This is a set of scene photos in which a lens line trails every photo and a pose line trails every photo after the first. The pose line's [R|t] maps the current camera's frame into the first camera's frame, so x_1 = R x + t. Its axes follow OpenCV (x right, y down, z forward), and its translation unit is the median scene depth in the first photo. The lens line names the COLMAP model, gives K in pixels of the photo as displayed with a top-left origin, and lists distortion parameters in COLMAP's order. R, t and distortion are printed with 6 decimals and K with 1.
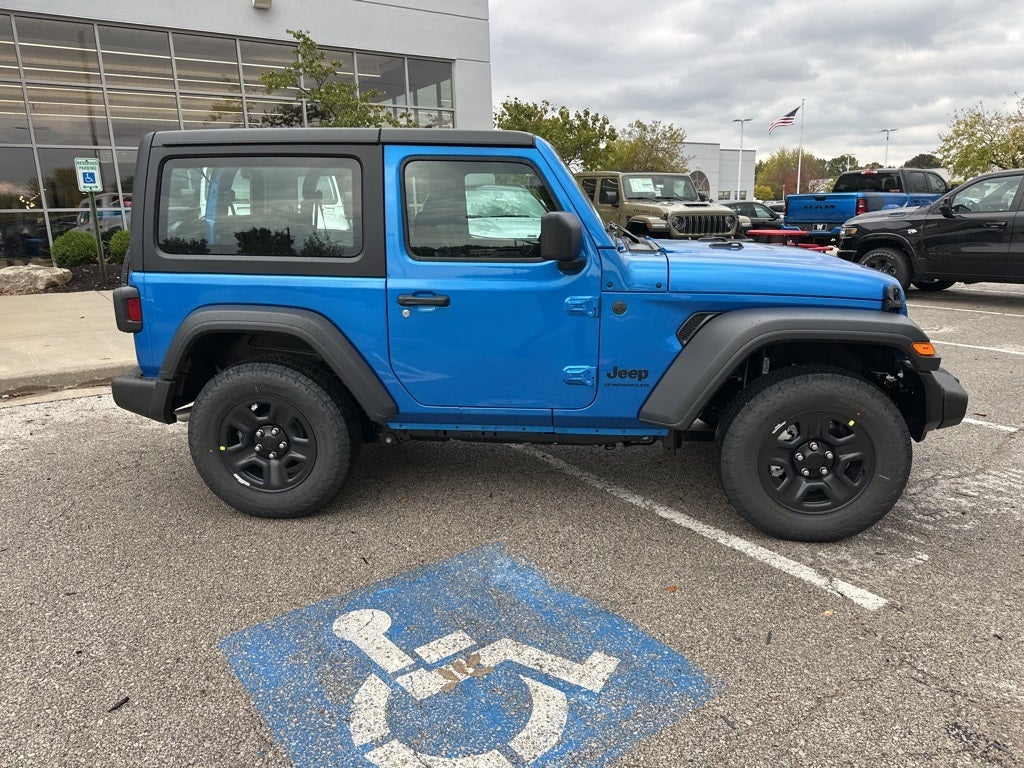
lens RADIAL K [[721.6, 0, 512.3], [0, 721.6, 379.0], [0, 0, 1]] dist [0.031551, -0.035657]
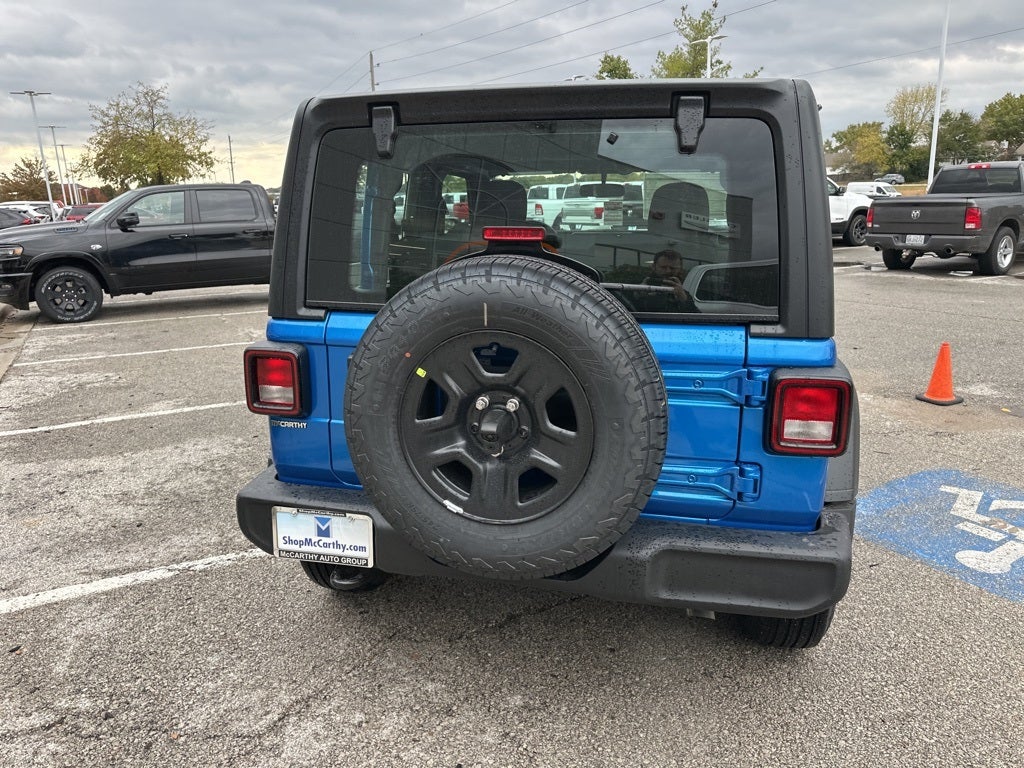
lens RADIAL K [[721.6, 0, 506.8], [0, 721.6, 377.4], [0, 0, 1]] dist [0.031551, -0.035657]
pose [[0.123604, -0.219677, 0.967711, -1.099272], [0.242537, 0.952301, 0.185200, -0.283485], [-0.962236, 0.211814, 0.170988, 1.172830]]
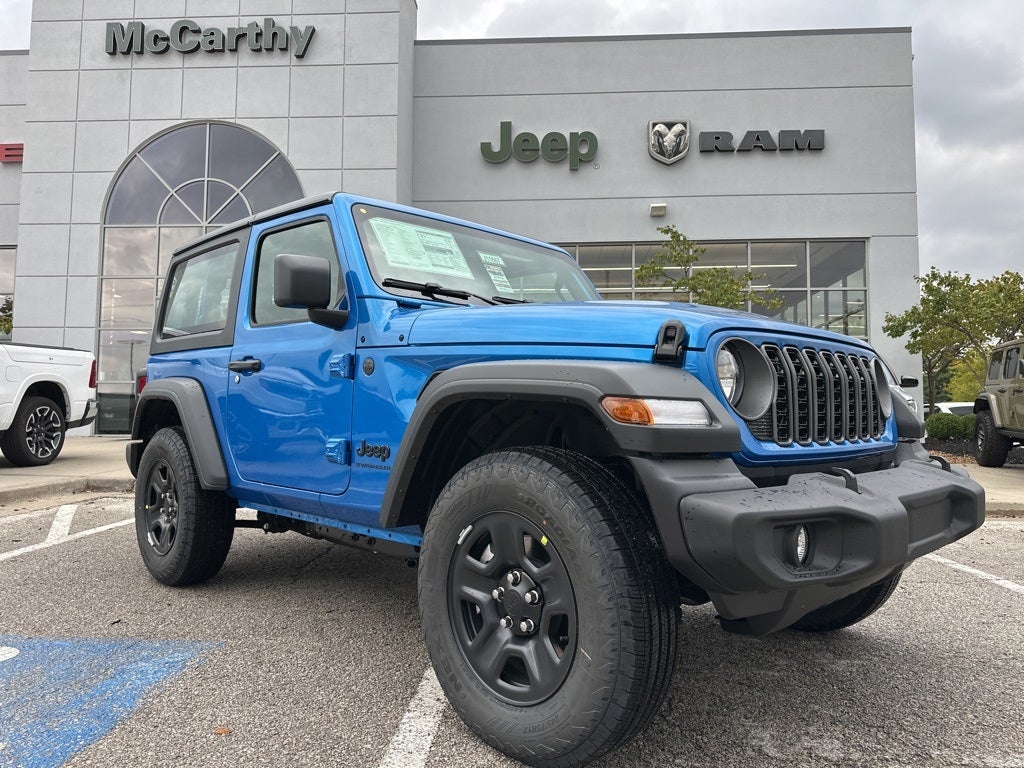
lens RADIAL K [[721.6, 0, 512.1], [0, 721.6, 385.5], [0, 0, 1]] dist [0.031551, -0.035657]
pose [[0.775447, -0.005730, -0.631386, 0.751591], [-0.168593, 0.961775, -0.215789, 0.064682], [0.608488, 0.273780, 0.744840, 0.481484]]
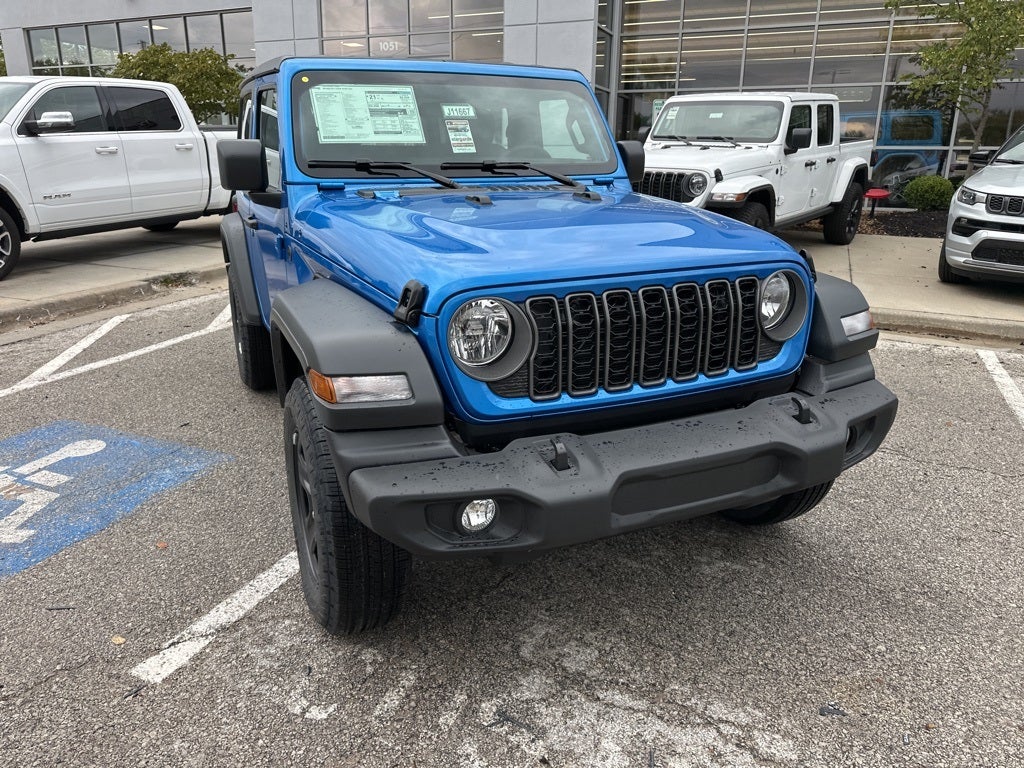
lens RADIAL K [[721.6, 0, 508.6], [0, 721.6, 380.7], [0, 0, 1]] dist [0.031551, -0.035657]
pose [[0.506088, 0.279344, -0.815991, 1.004672], [-0.217423, 0.956862, 0.192721, -0.171595], [0.834627, 0.079881, 0.544992, 0.722594]]
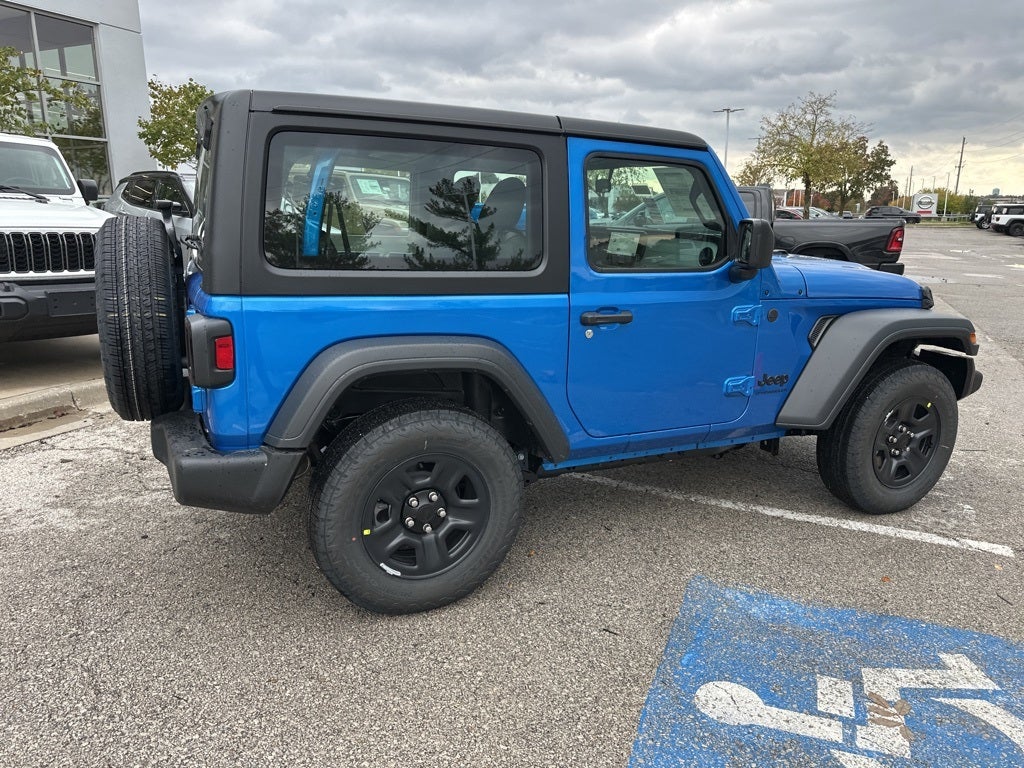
lens RADIAL K [[721.6, 0, 510.7], [0, 721.6, 374.5], [0, 0, 1]] dist [0.031551, -0.035657]
pose [[0.857277, -0.086936, 0.507462, -0.653532], [0.090909, 0.995714, 0.017004, -0.064794], [-0.506766, 0.031556, 0.861506, 0.303801]]
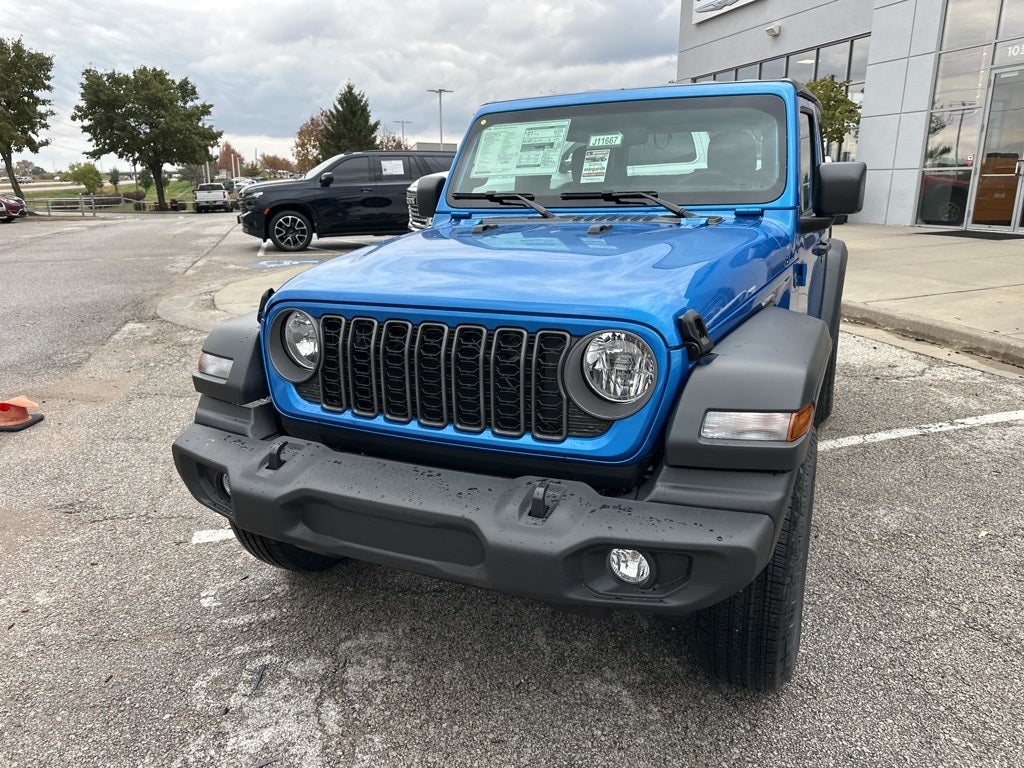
lens RADIAL K [[721.6, 0, 506.6], [0, 721.6, 379.4], [0, 0, 1]] dist [0.031551, -0.035657]
pose [[-0.324193, 0.270084, -0.906617, 1.065892], [-0.202671, 0.916295, 0.345440, -0.325202], [0.924026, 0.295734, -0.242318, 1.348075]]
